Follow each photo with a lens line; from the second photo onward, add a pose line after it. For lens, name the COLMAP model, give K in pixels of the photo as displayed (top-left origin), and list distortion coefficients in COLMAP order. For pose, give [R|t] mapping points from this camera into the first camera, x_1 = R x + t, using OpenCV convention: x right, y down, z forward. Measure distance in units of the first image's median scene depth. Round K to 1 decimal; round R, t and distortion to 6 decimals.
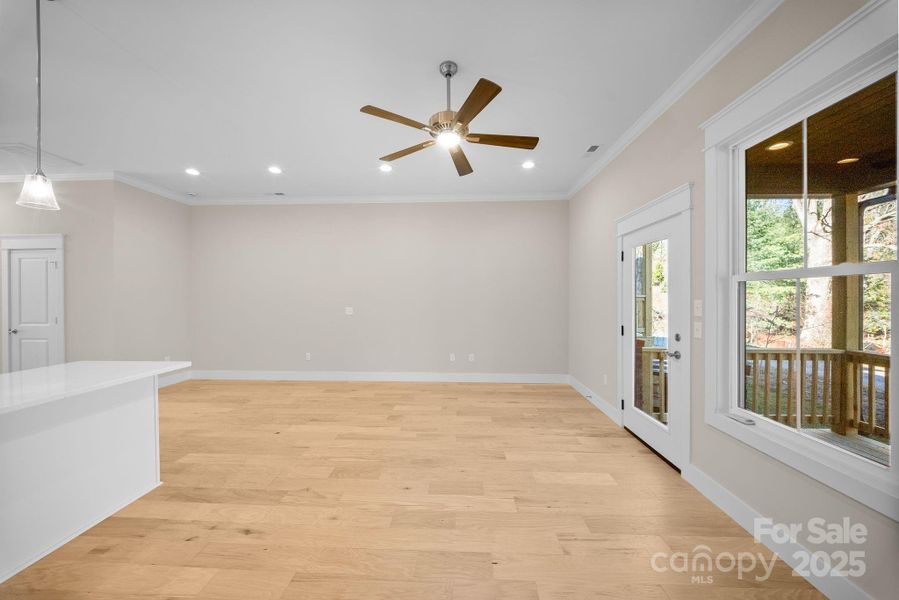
lens RADIAL K [[310.6, 0, 447.7], [0, 310.6, 299.2], [0, 0, 1]] dist [0.000675, -0.006922]
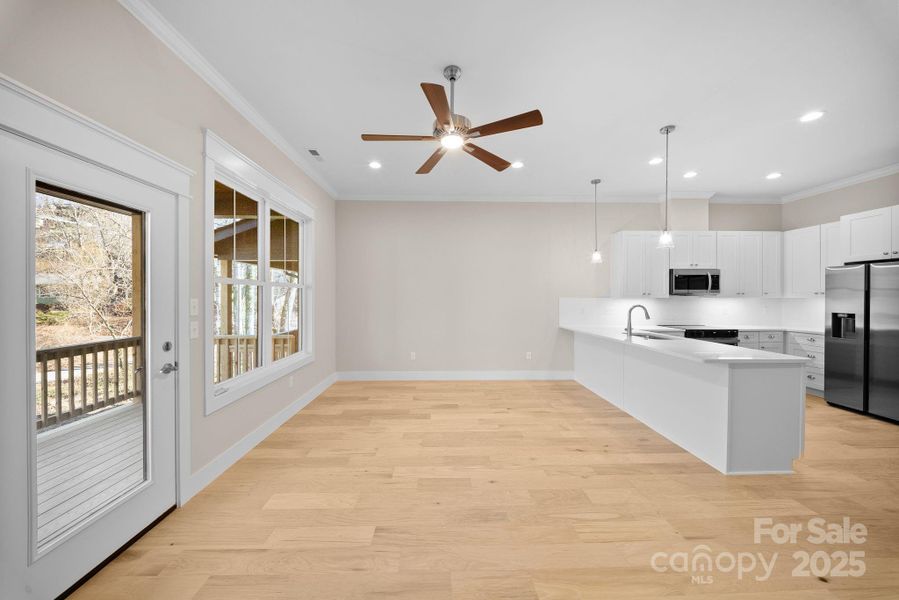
lens RADIAL K [[312.2, 0, 447.2], [0, 312.2, 296.6], [0, 0, 1]] dist [0.001465, -0.006364]
pose [[-0.997335, -0.000764, -0.072951, 0.093732], [-0.001182, 0.999983, 0.005684, -0.010873], [0.072945, 0.005755, -0.997319, 2.025113]]
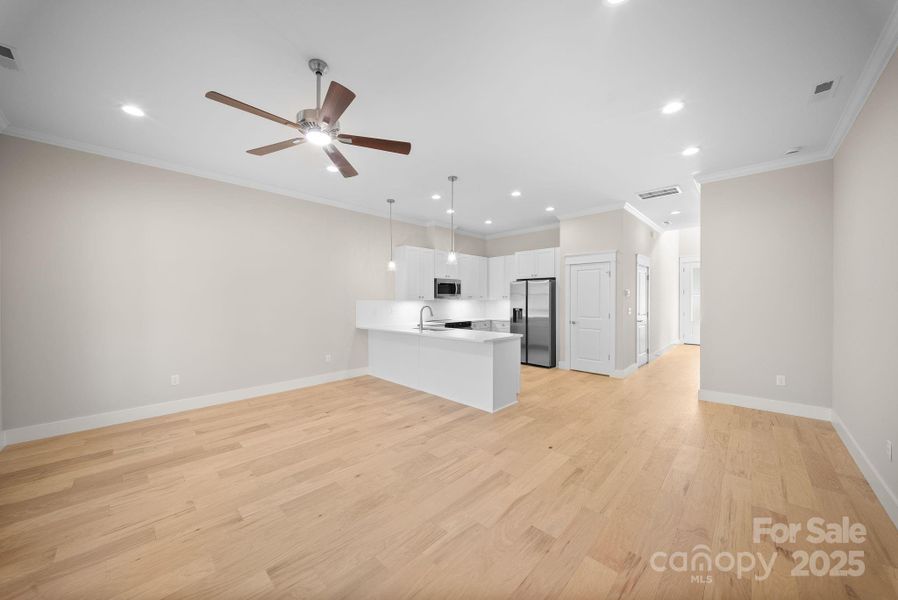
lens RADIAL K [[310.3, 0, 447.2], [0, 310.3, 299.2], [0, 0, 1]] dist [0.000675, -0.006922]
pose [[-0.661360, 0.002466, -0.750064, 0.471271], [-0.000557, 0.999993, 0.003778, -0.010002], [0.750068, 0.002916, -0.661354, 1.953358]]
